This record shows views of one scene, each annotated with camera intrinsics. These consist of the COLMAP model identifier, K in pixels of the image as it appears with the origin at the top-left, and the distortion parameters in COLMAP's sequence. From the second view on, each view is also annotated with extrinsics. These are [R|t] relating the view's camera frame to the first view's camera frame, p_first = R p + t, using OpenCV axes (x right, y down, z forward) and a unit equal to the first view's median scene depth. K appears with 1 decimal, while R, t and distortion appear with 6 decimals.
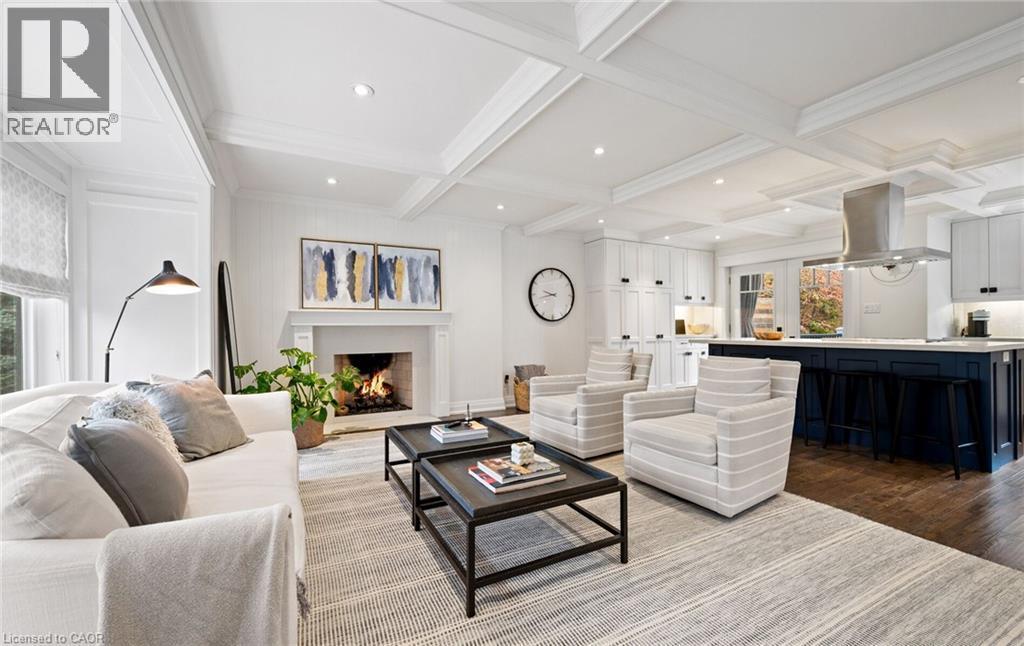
lens RADIAL K [[417.0, 0, 511.0], [0, 417.0, 325.6], [0, 0, 1]] dist [0.000569, -0.000118]
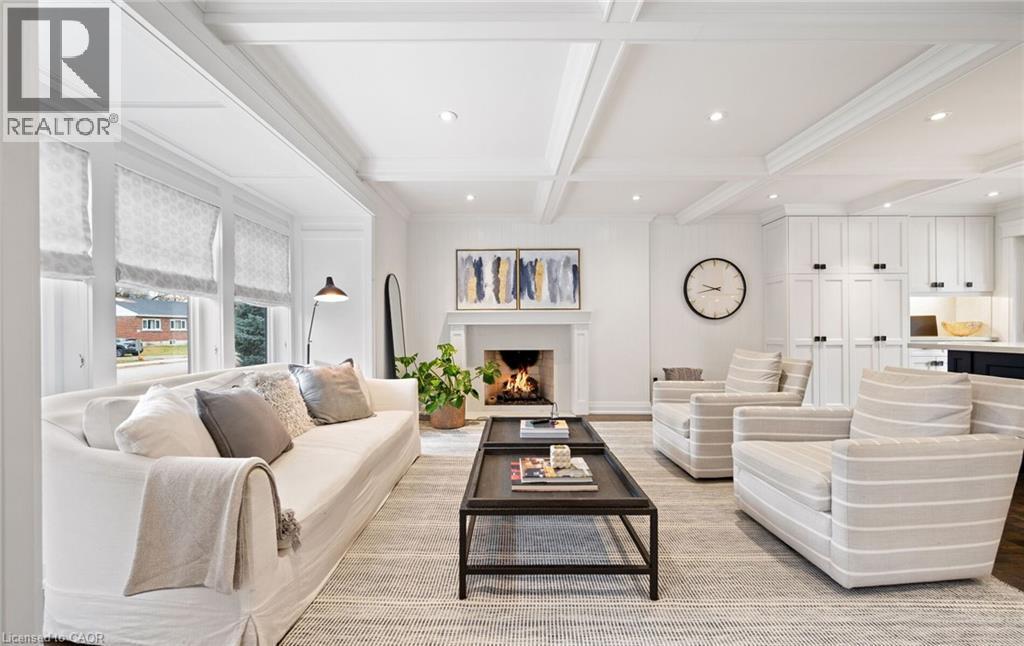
lens RADIAL K [[413.9, 0, 510.4], [0, 413.9, 328.2], [0, 0, 1]] dist [0.001639, -0.000034]
pose [[0.882128, 0.002679, -0.471003, 0.175583], [0.001596, 0.999961, 0.008678, 0.000204], [0.471008, -0.008407, 0.882089, 0.046845]]
